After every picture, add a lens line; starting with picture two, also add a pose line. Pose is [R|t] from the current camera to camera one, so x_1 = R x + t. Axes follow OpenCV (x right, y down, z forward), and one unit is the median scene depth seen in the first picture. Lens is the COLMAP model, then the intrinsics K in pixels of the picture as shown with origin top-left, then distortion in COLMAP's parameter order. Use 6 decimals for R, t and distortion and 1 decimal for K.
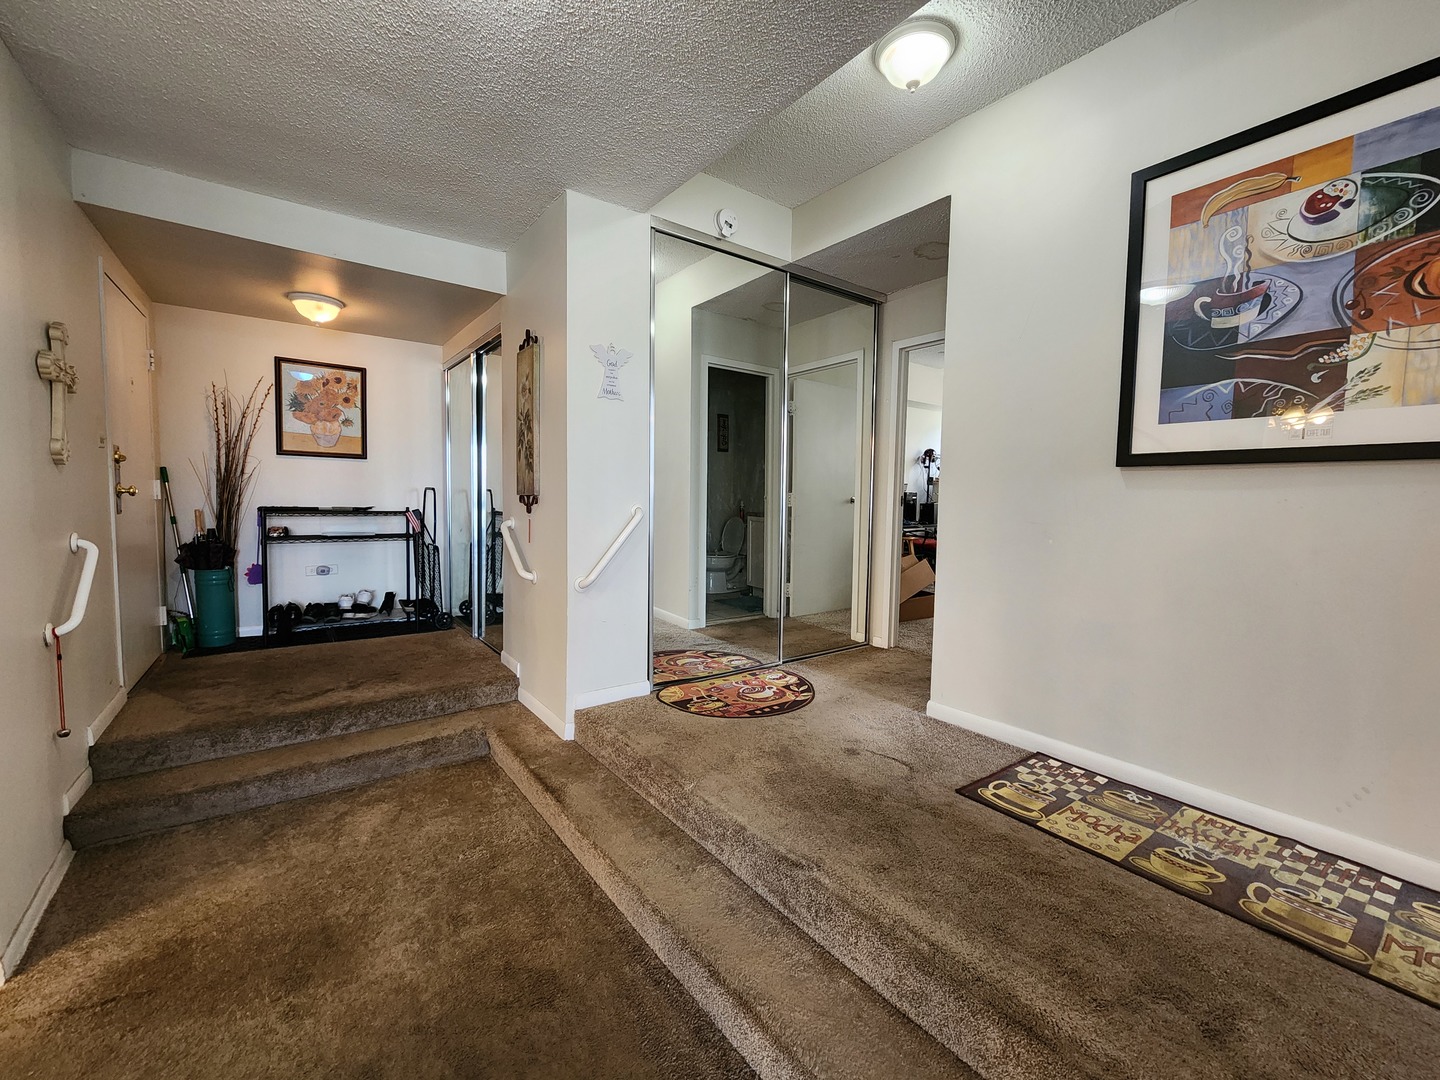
lens RADIAL K [[592.2, 0, 720.3], [0, 592.2, 533.9], [0, 0, 1]] dist [-0.001789, 0.001039]
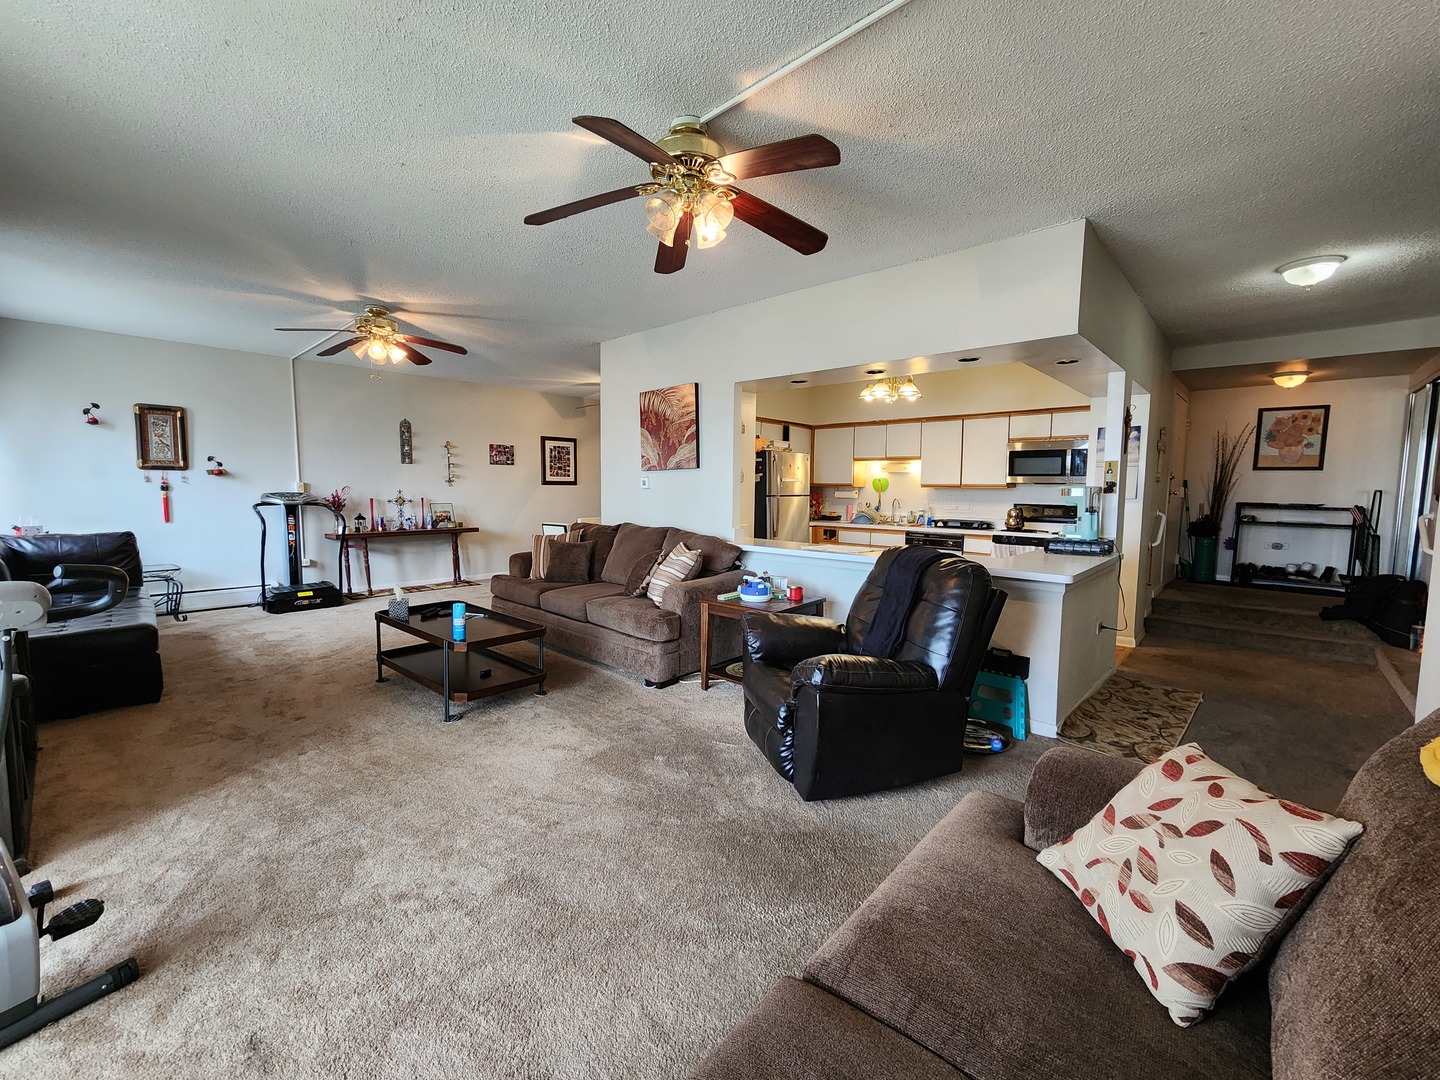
lens RADIAL K [[592.2, 0, 713.9], [0, 592.2, 538.5], [0, 0, 1]] dist [-0.001789, 0.001039]
pose [[0.183637, 0.071336, -0.980402, 0.790700], [-0.069423, 0.995814, 0.059454, 0.078332], [0.980540, 0.057144, 0.187821, -1.007289]]
